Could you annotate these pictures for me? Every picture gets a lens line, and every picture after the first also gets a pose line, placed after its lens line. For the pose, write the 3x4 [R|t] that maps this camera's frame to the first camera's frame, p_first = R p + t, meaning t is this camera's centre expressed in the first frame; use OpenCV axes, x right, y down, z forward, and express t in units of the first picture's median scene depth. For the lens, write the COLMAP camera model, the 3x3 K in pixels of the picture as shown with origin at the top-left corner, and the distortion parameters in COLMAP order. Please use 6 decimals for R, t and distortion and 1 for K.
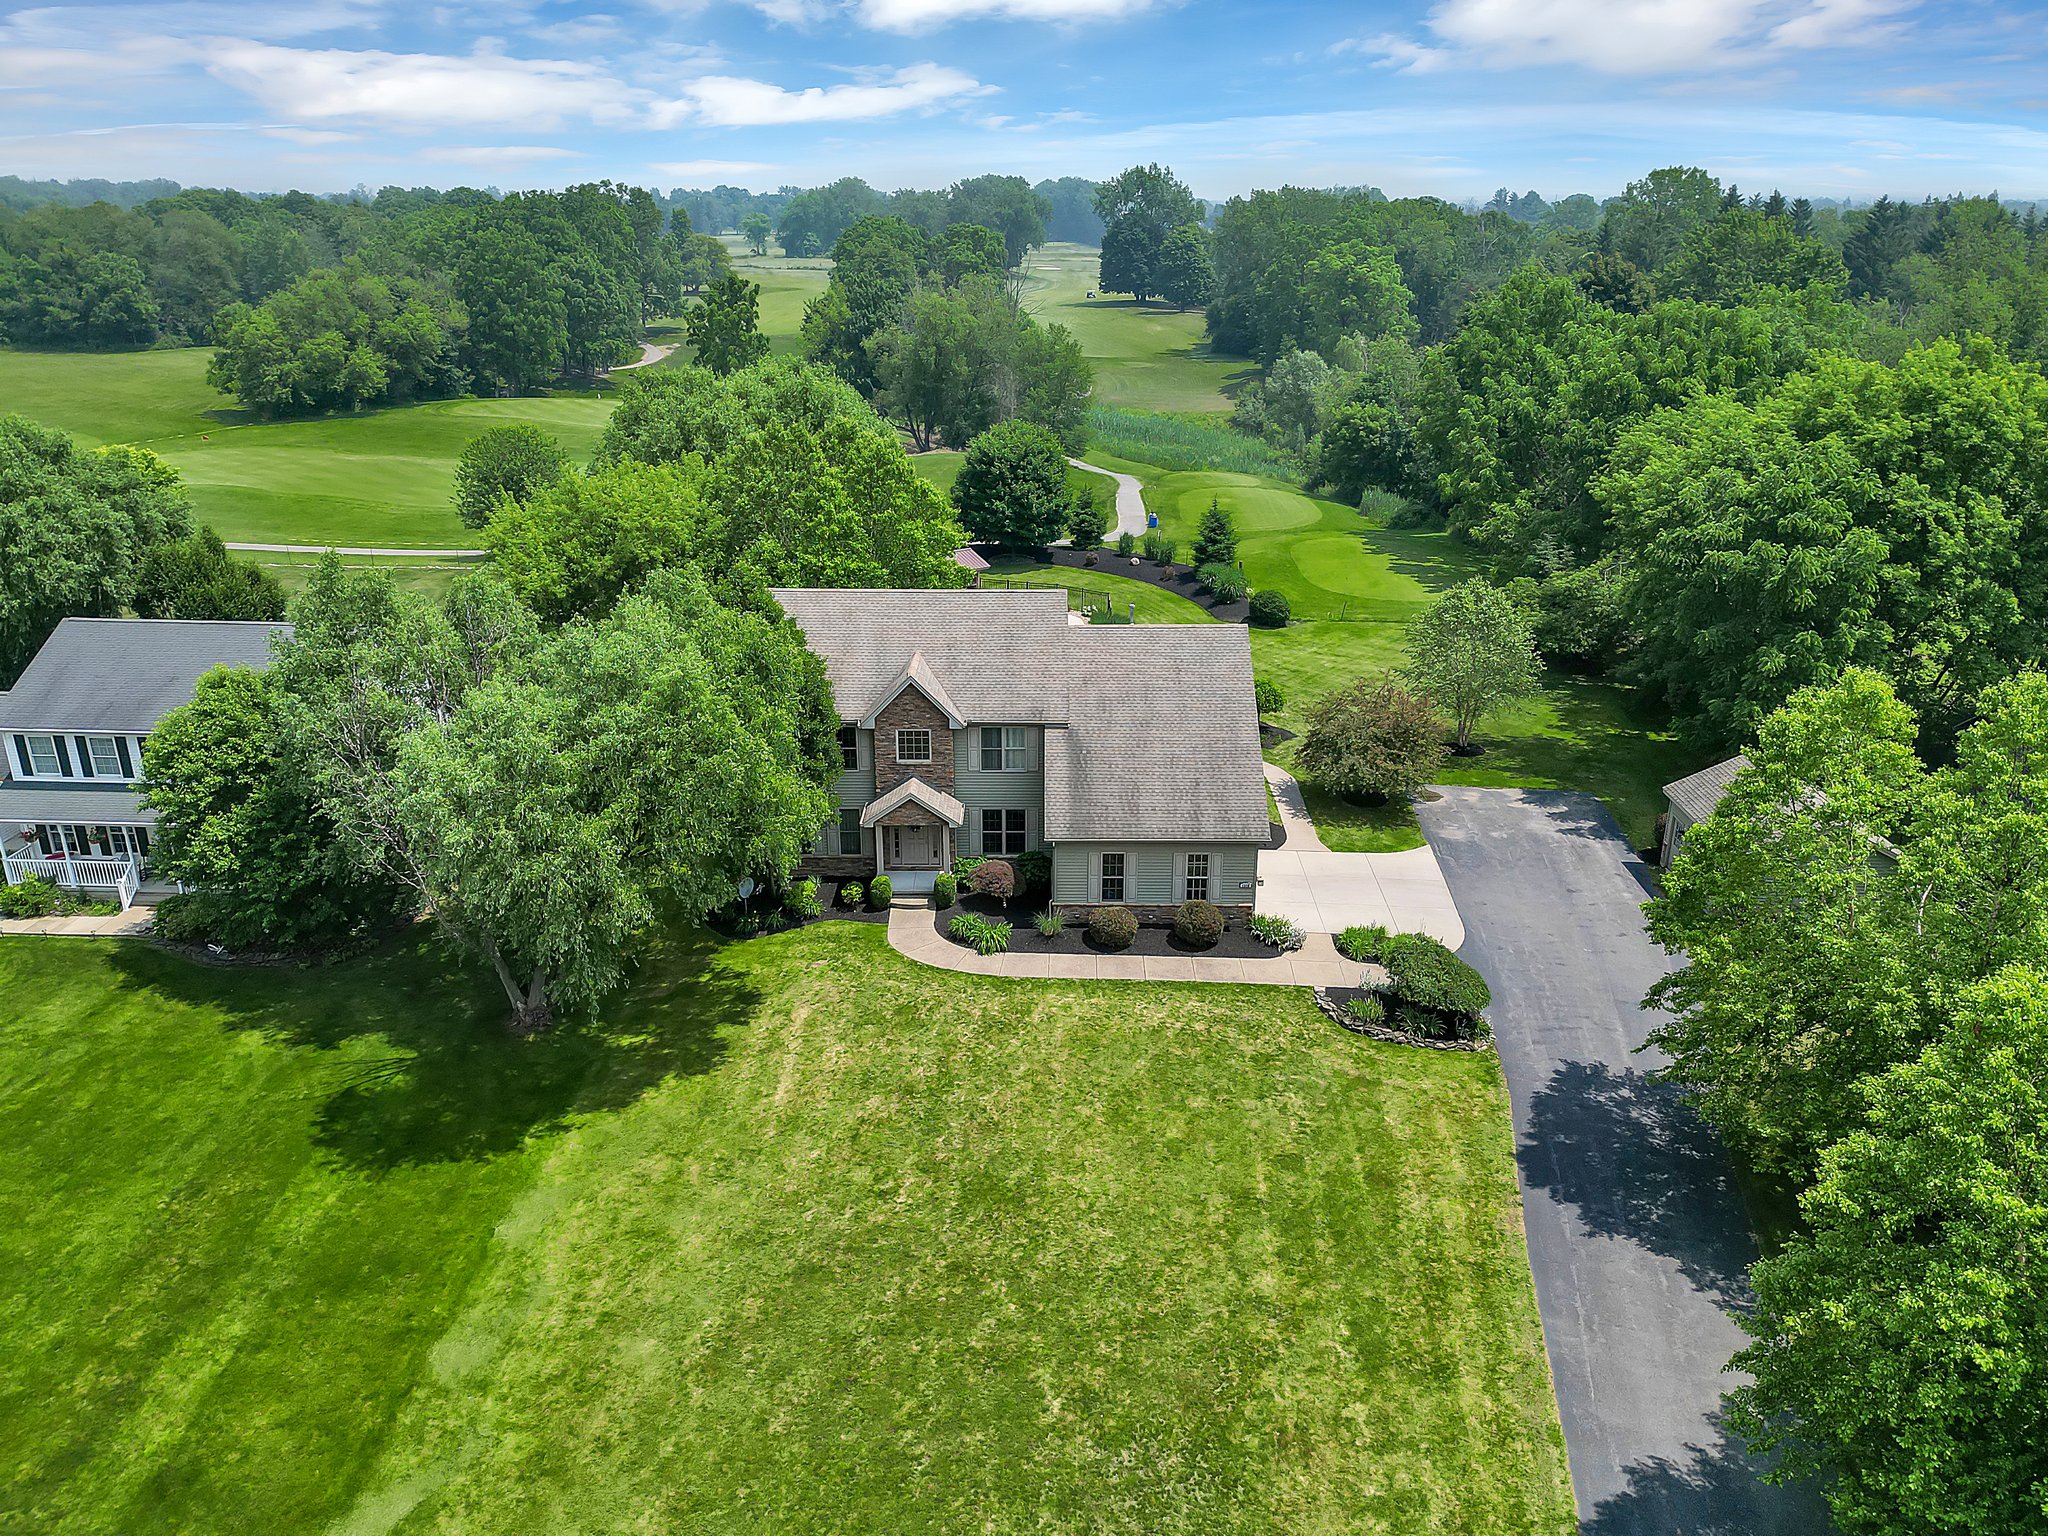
lens RADIAL K [[1493.7, 0, 1021.5], [0, 1493.7, 762.1], [0, 0, 1]] dist [0.067879, -0.066667]
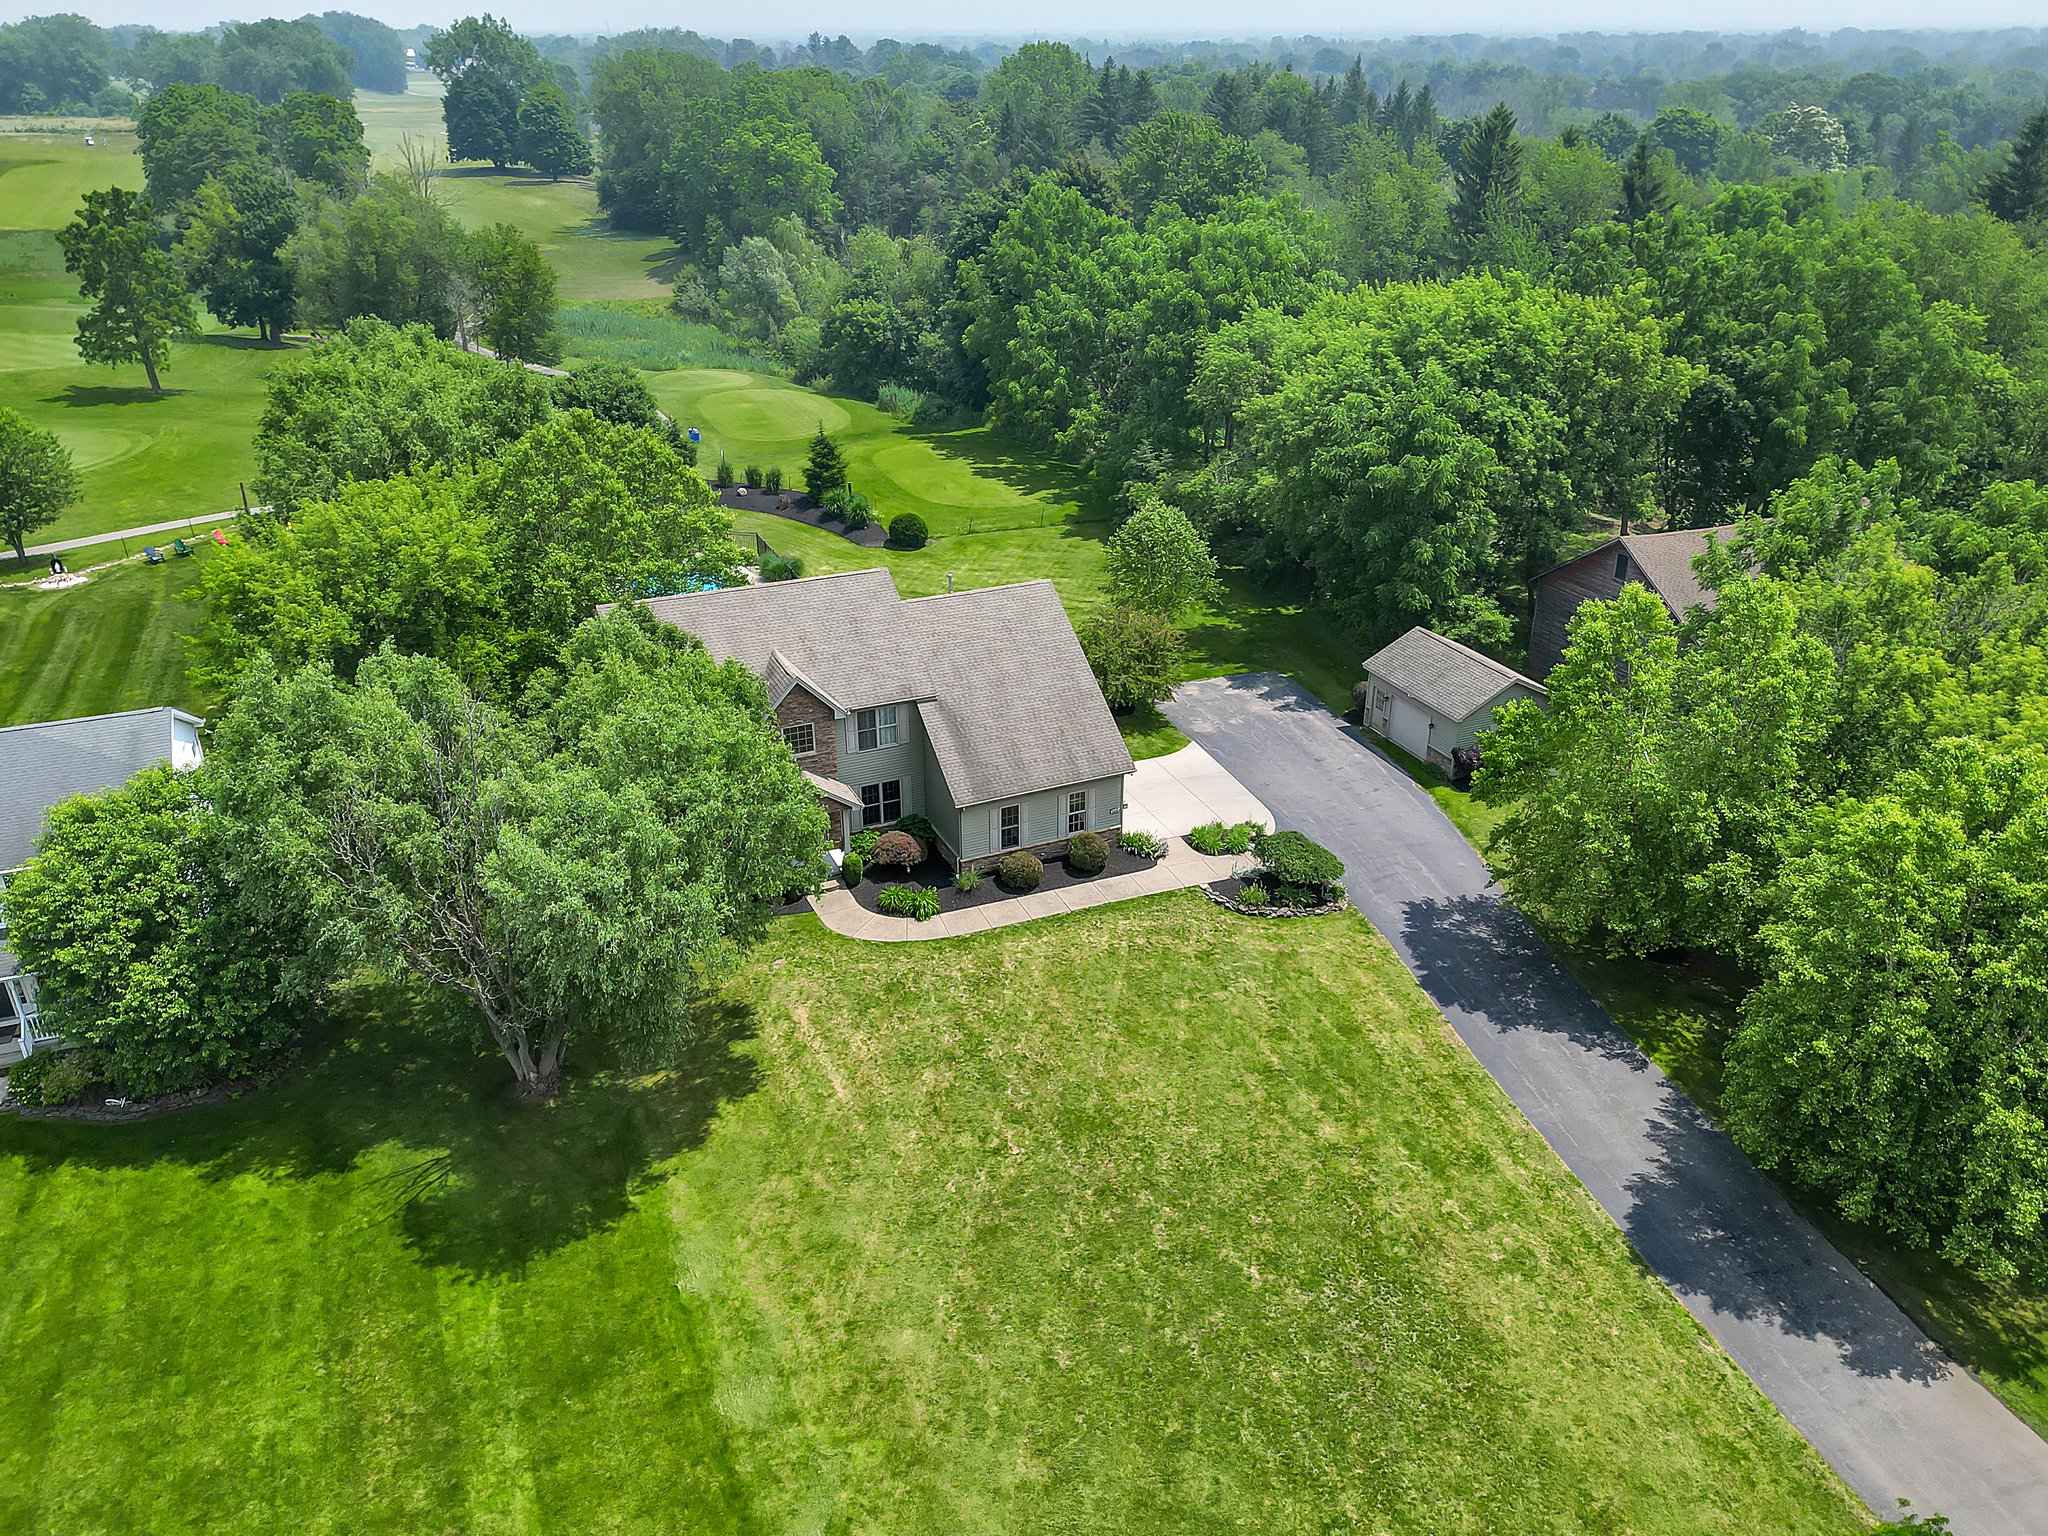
lens RADIAL K [[1493.7, 0, 1021.5], [0, 1493.7, 762.1], [0, 0, 1]] dist [0.067879, -0.066667]
pose [[0.908222, -0.182211, 0.376739, -0.345344], [0.146164, 0.981657, 0.122419, -0.106893], [-0.392134, -0.056118, 0.918195, -0.028435]]
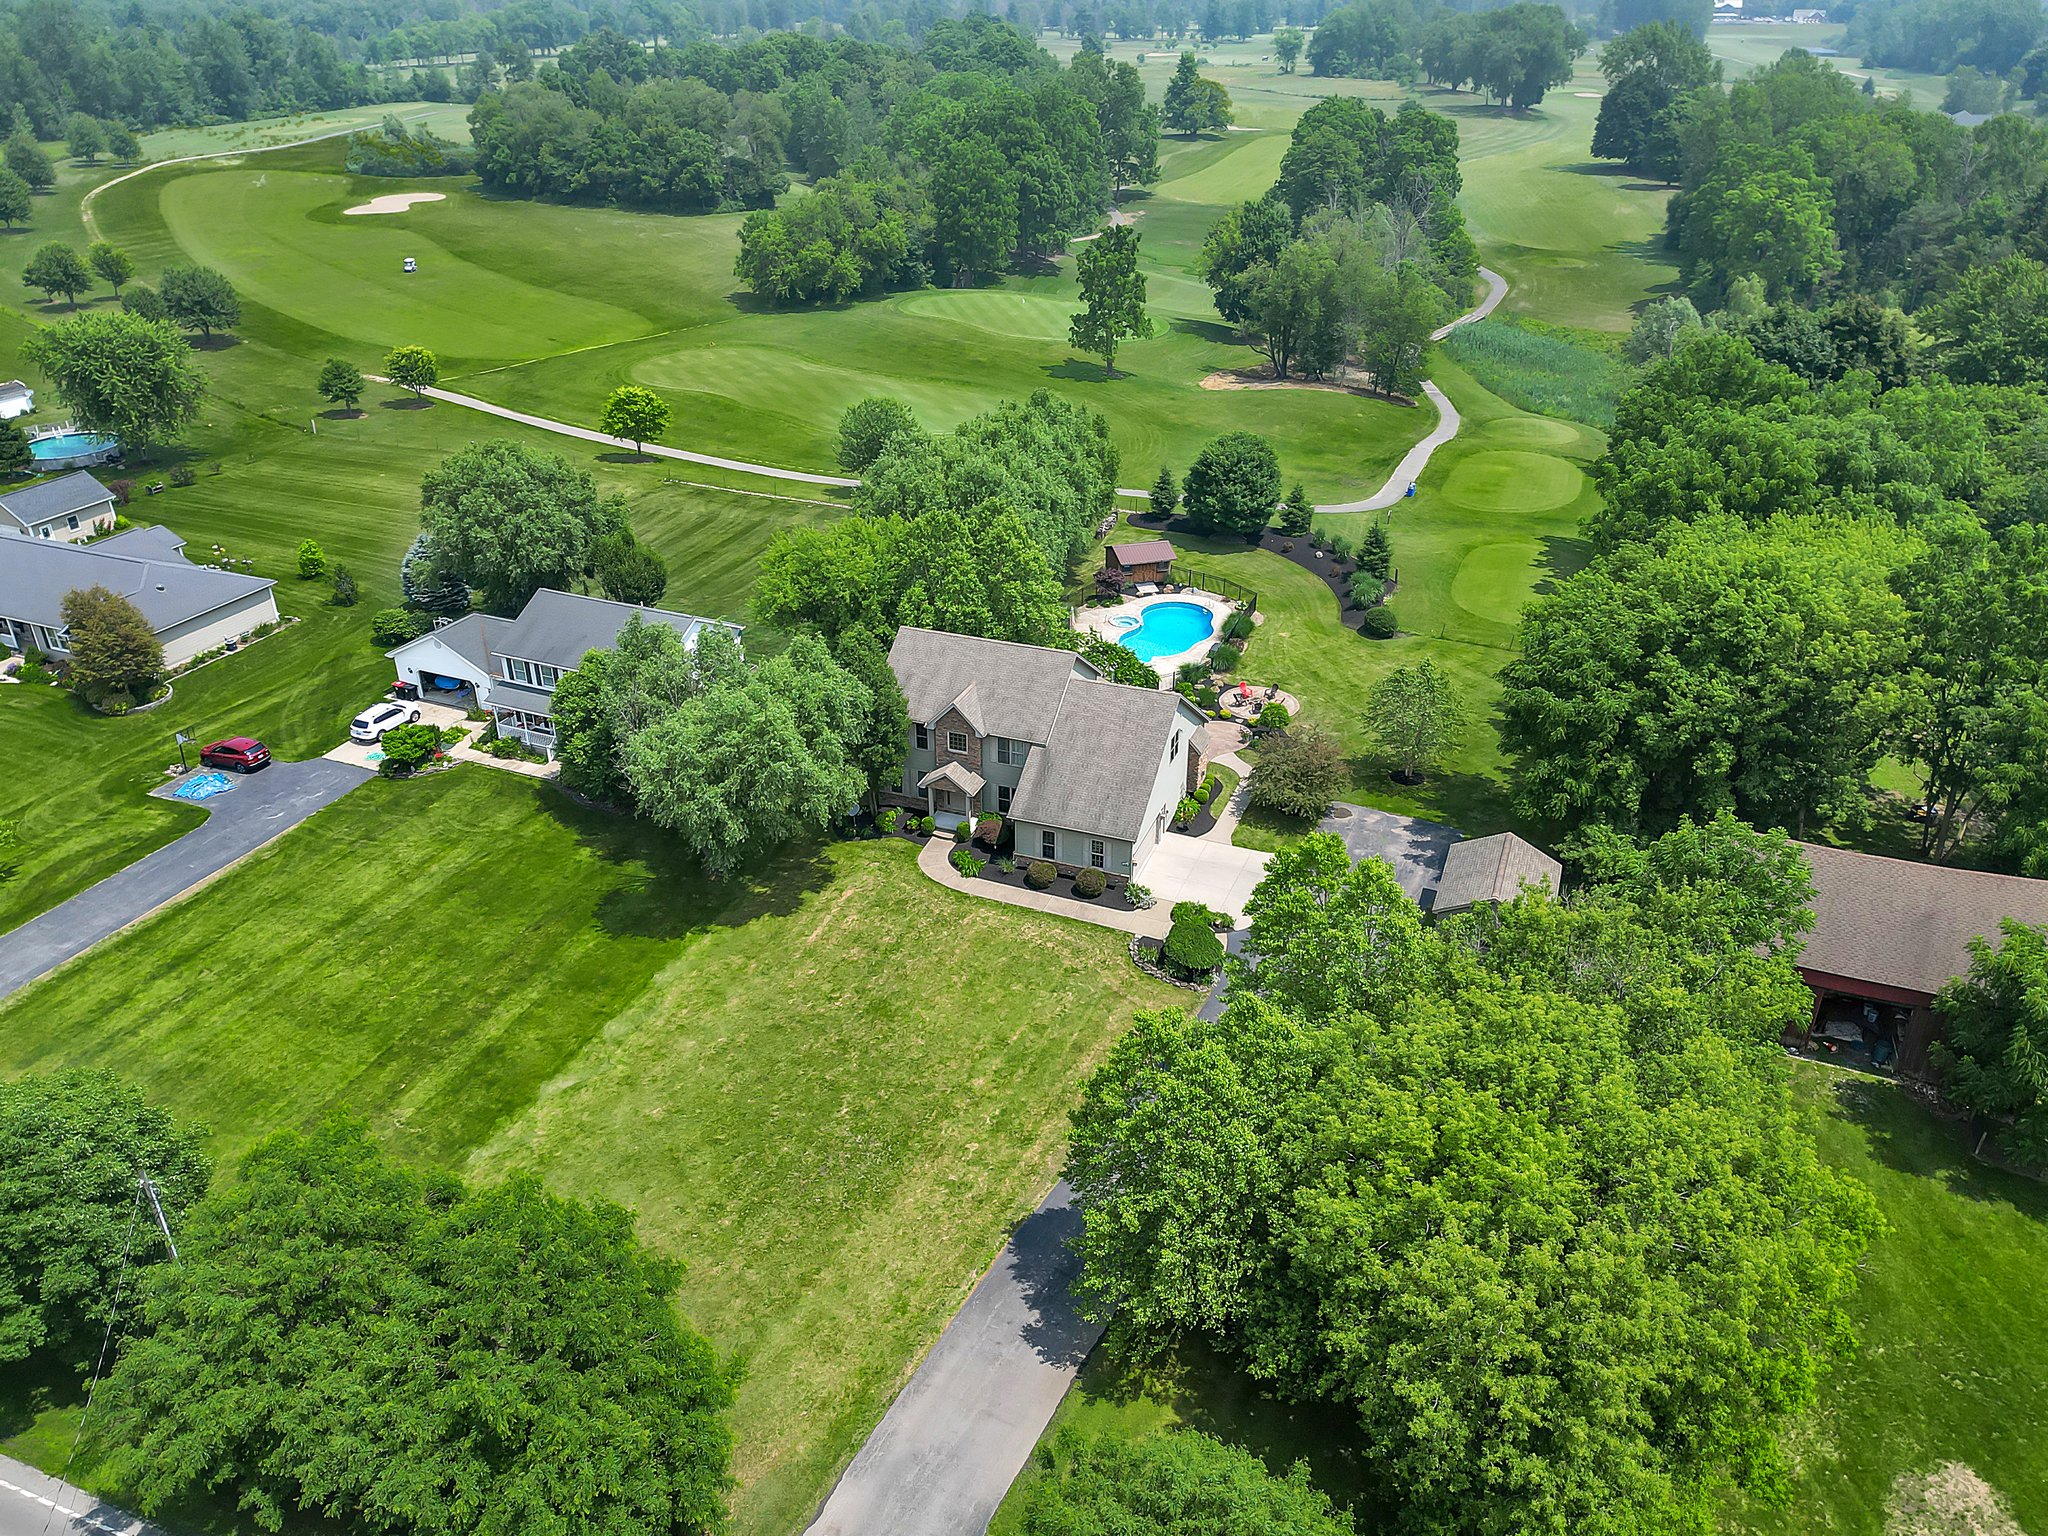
lens RADIAL K [[1493.7, 0, 1021.5], [0, 1493.7, 762.1], [0, 0, 1]] dist [0.067879, -0.066667]
pose [[0.937617, 0.161486, -0.307890, 0.526353], [-0.119045, 0.981171, 0.152090, -0.258996], [0.326653, -0.105949, 0.939187, -0.542572]]
